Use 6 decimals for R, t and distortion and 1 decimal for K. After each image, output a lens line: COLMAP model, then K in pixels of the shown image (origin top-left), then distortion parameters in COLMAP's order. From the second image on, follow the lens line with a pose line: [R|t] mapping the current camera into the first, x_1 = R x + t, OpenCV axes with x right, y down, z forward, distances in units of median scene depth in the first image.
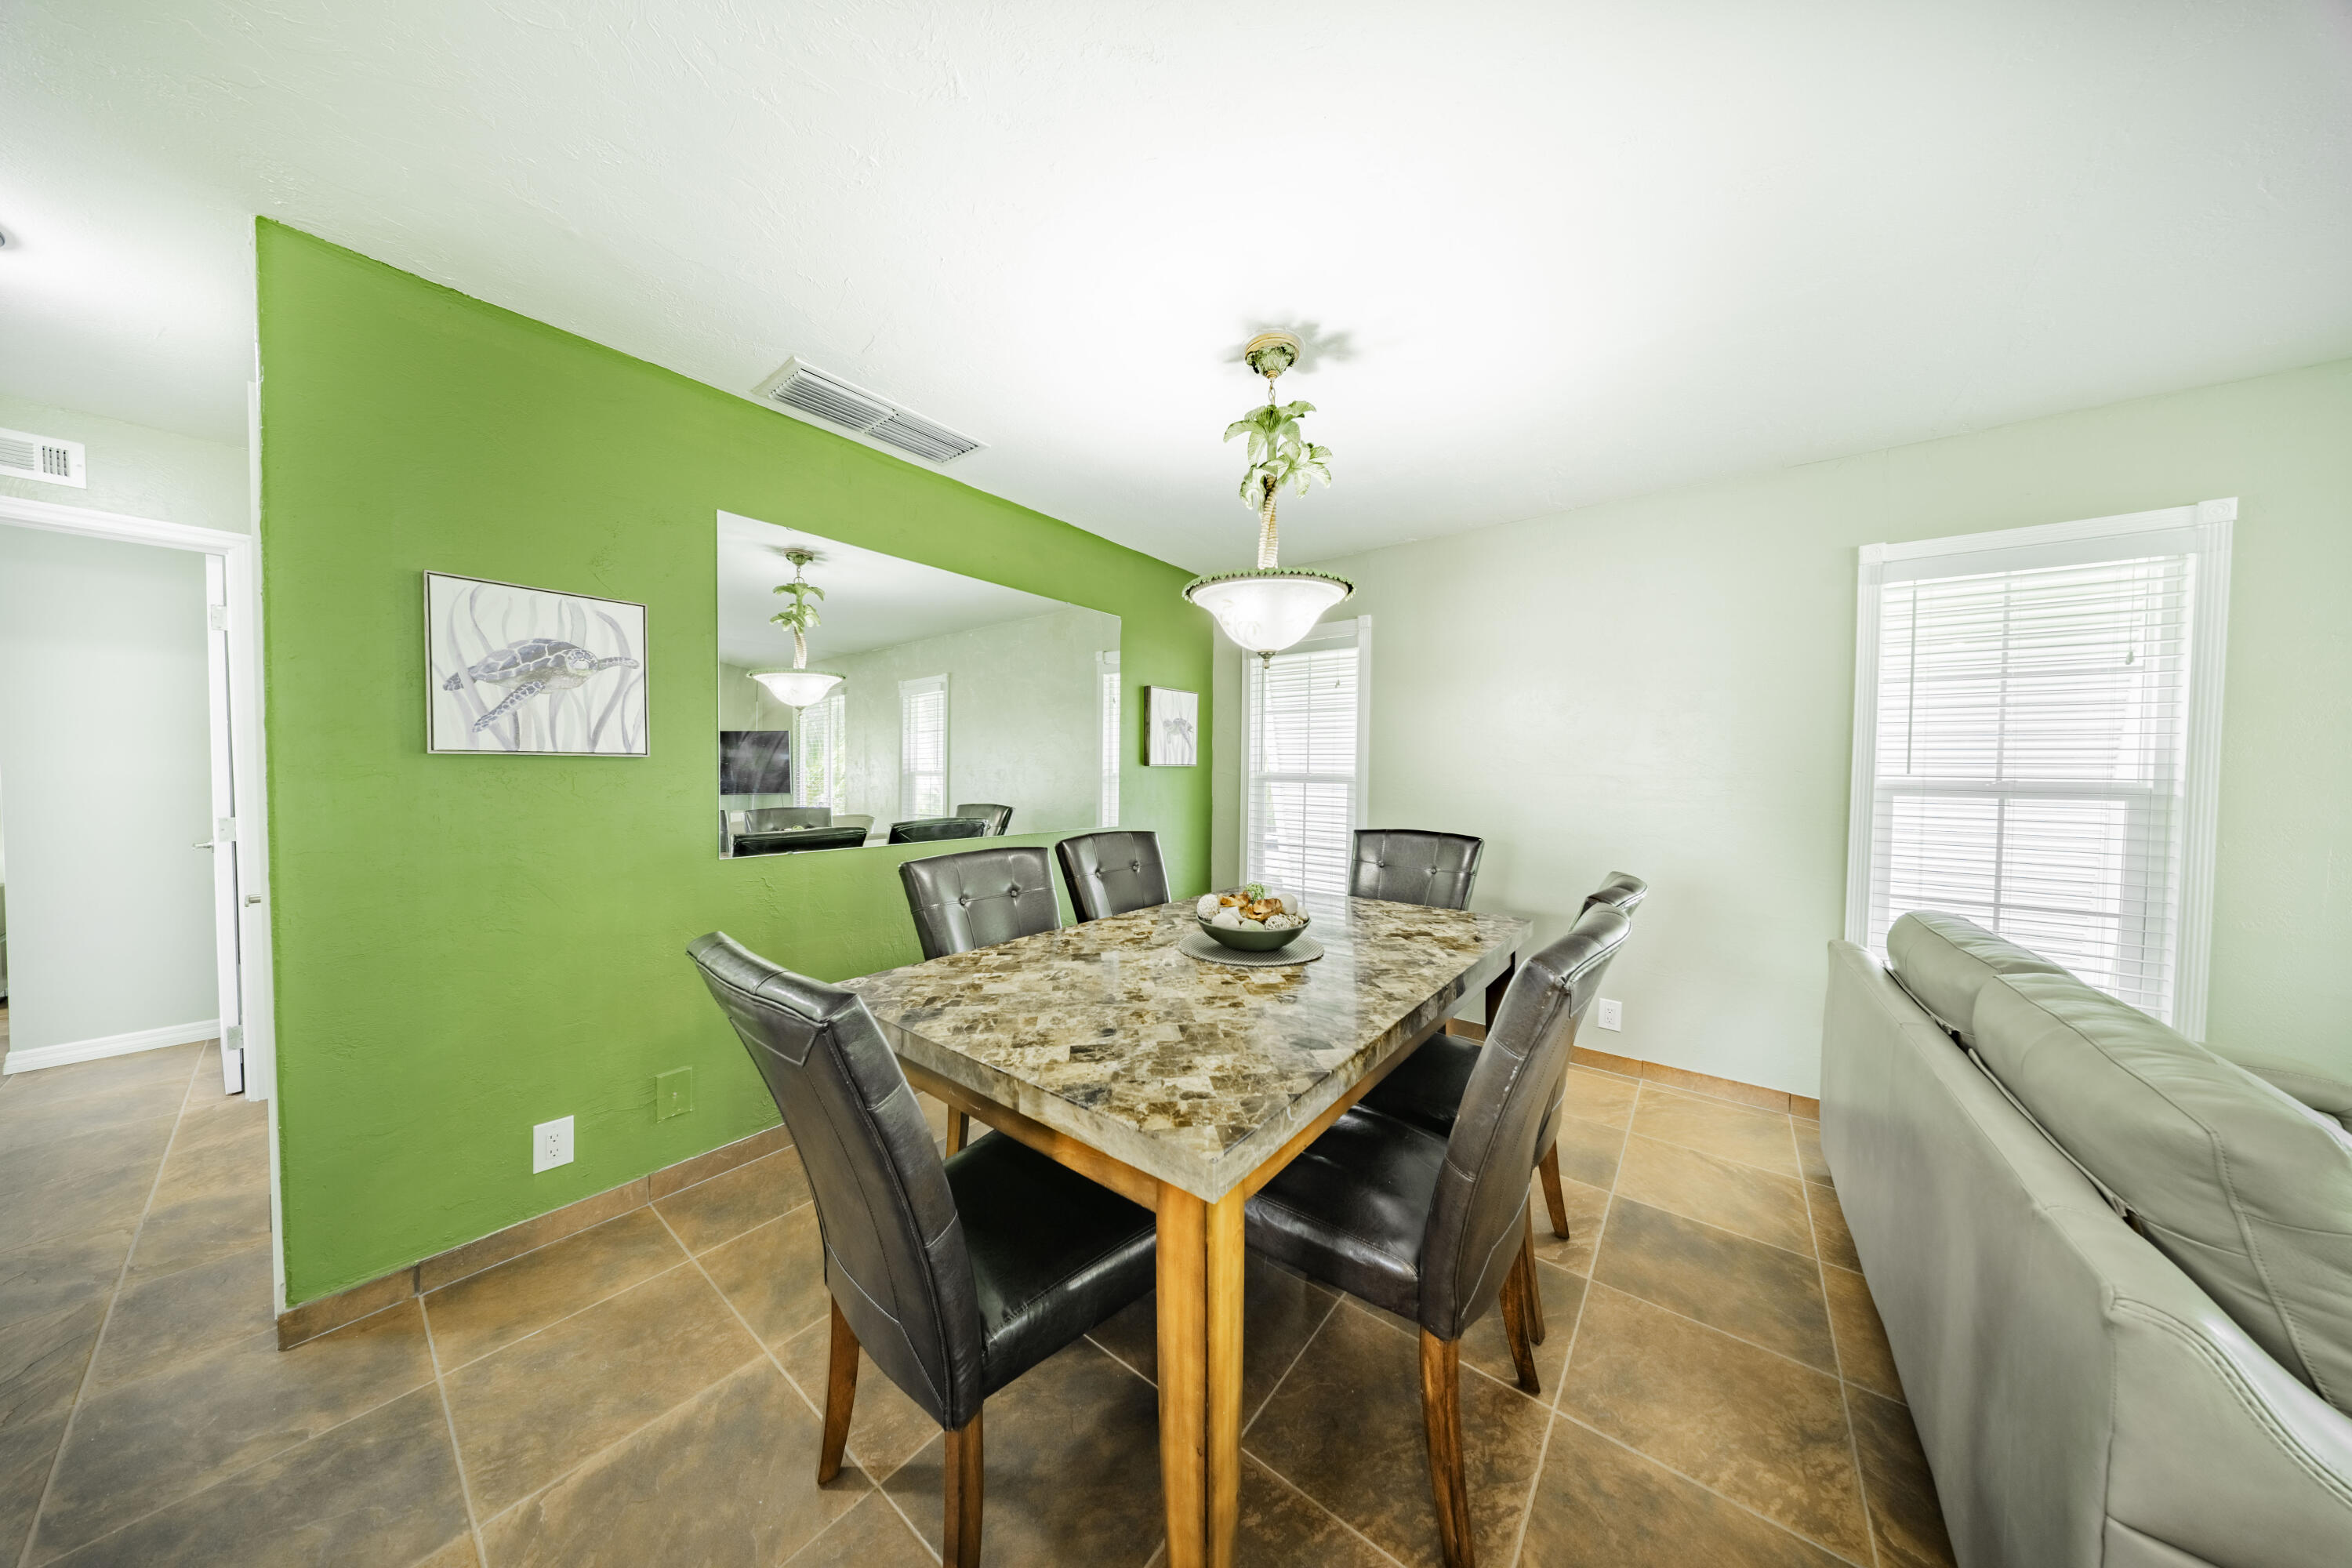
lens RADIAL K [[697.8, 0, 1172.6], [0, 697.8, 789.6], [0, 0, 1]] dist [-0.001009, -0.000064]
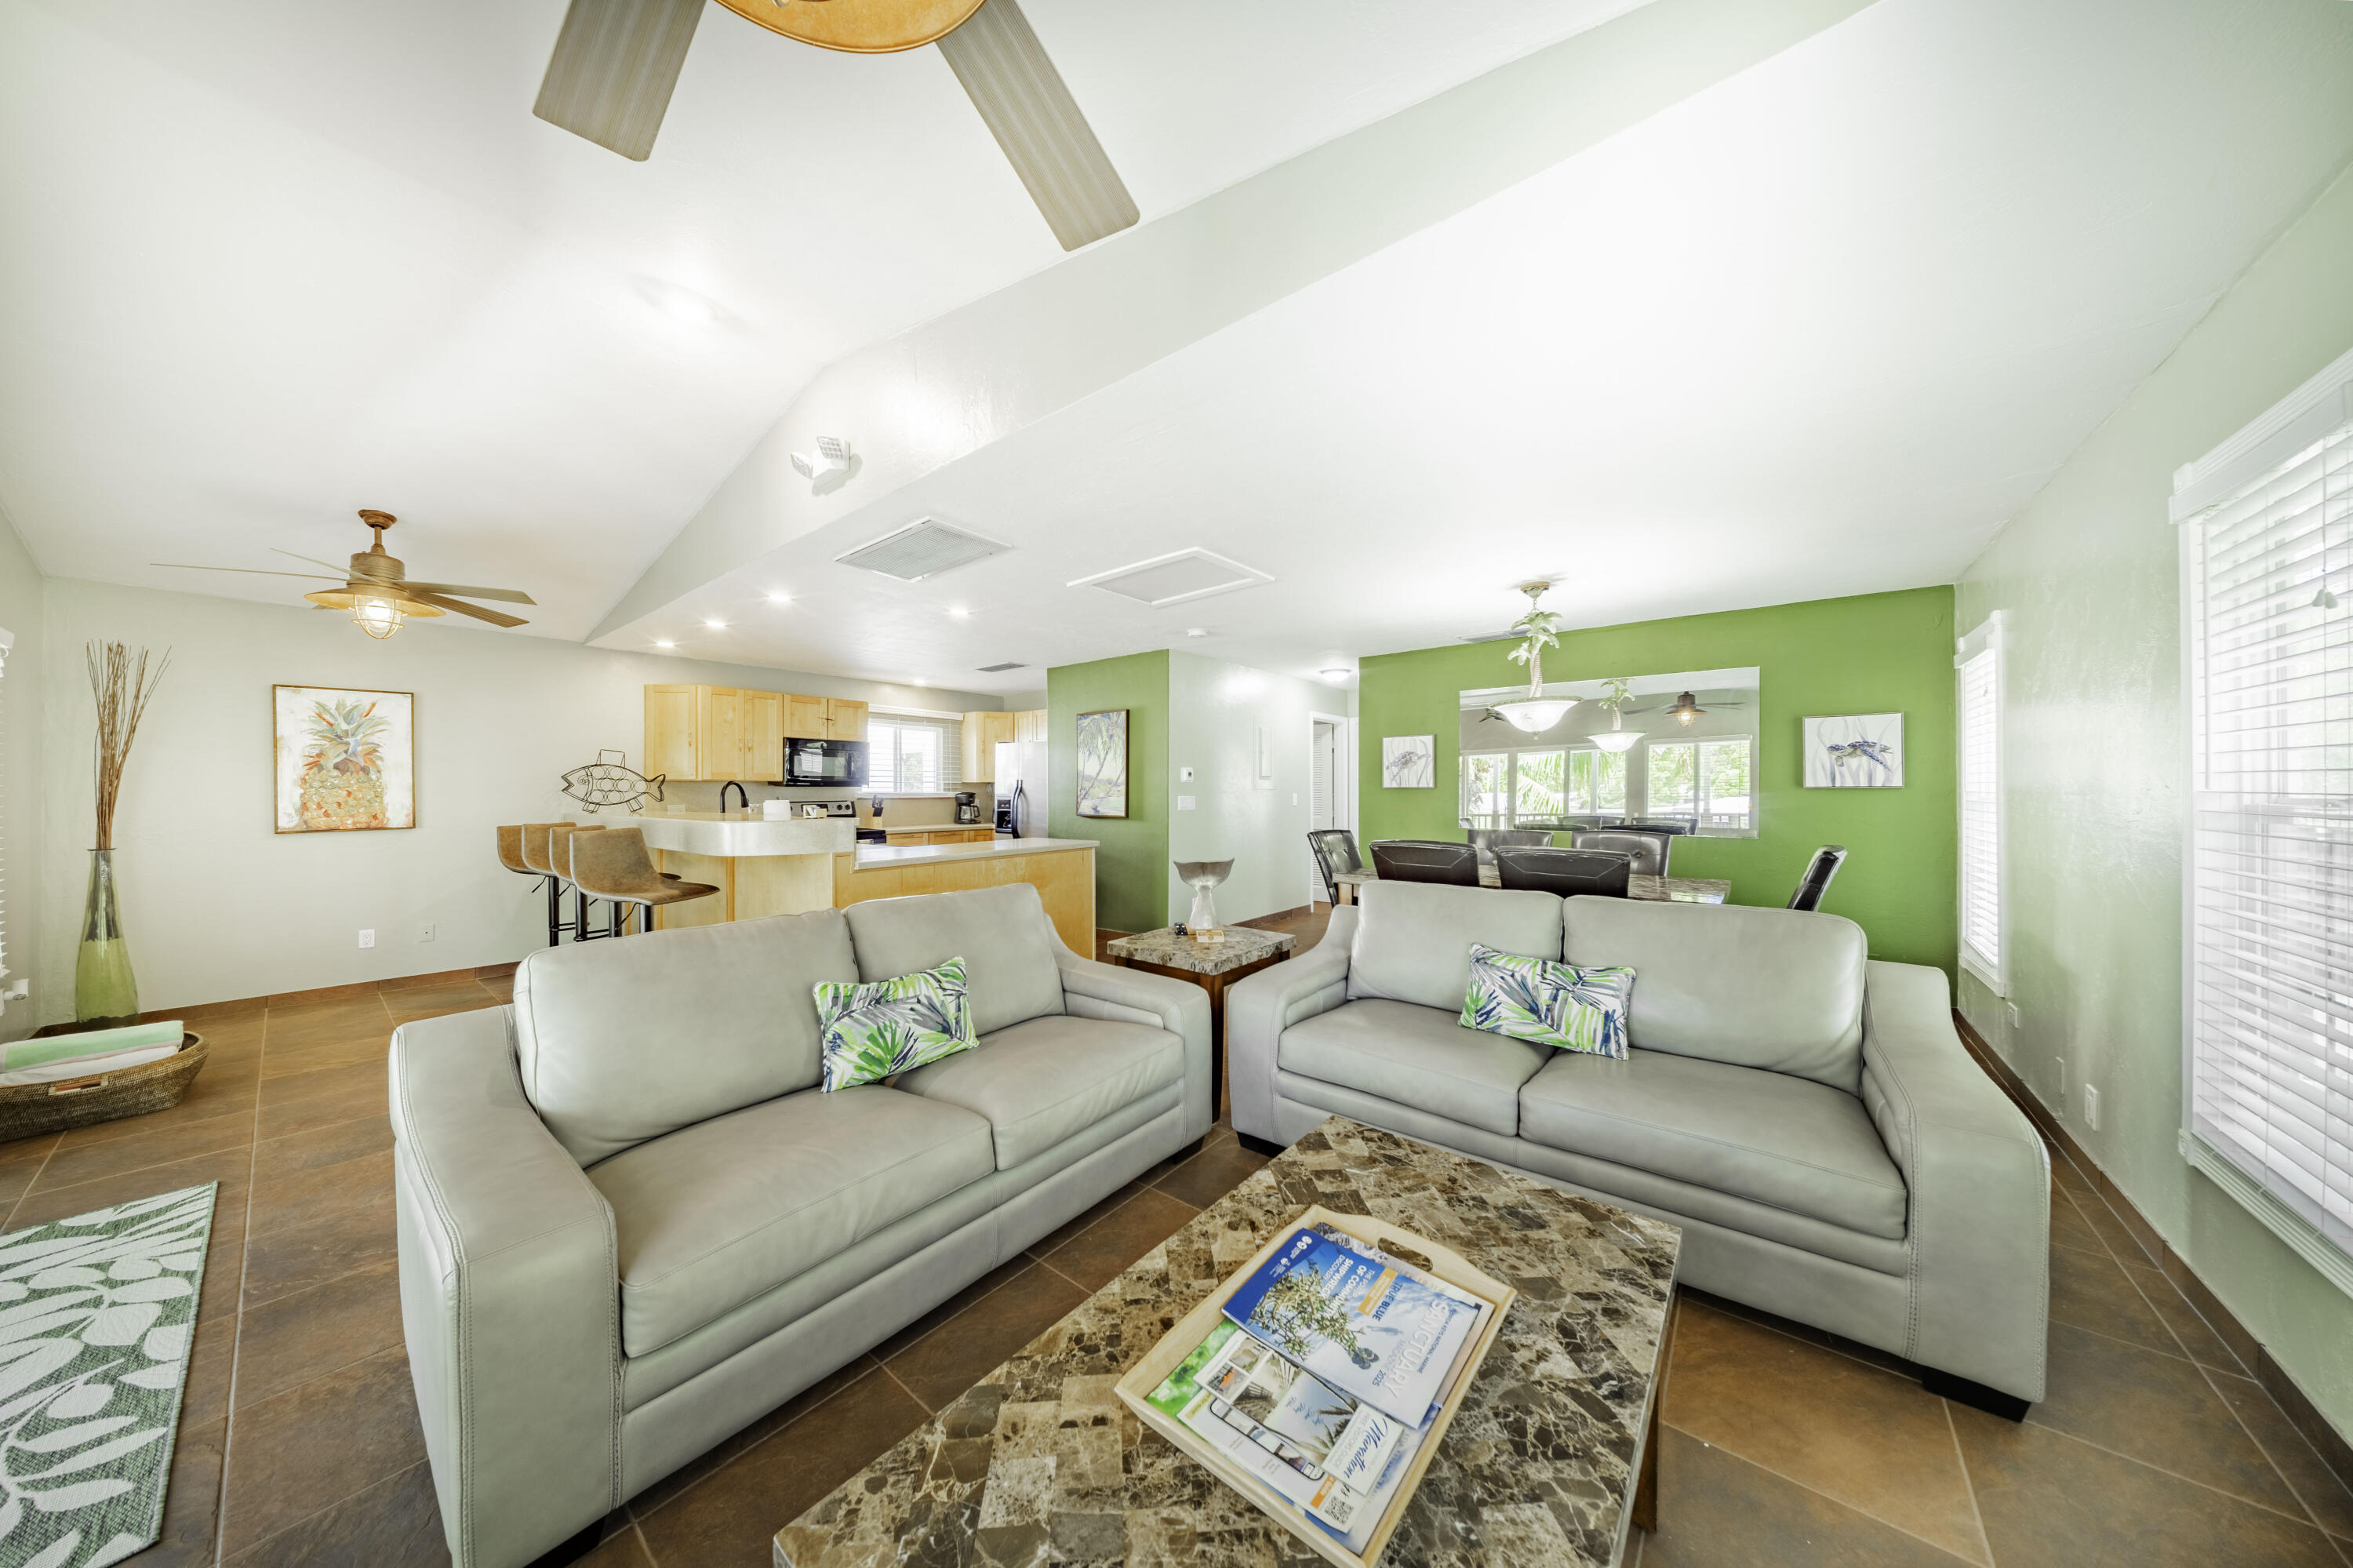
lens RADIAL K [[732.8, 0, 1183.5], [0, 732.8, 790.8], [0, 0, 1]] dist [-0.001608, -0.000138]
pose [[0.004852, -0.008603, -0.999951, 2.317876], [-0.027407, 0.999586, -0.008732, 0.018502], [0.999613, 0.027448, 0.004614, -0.019715]]
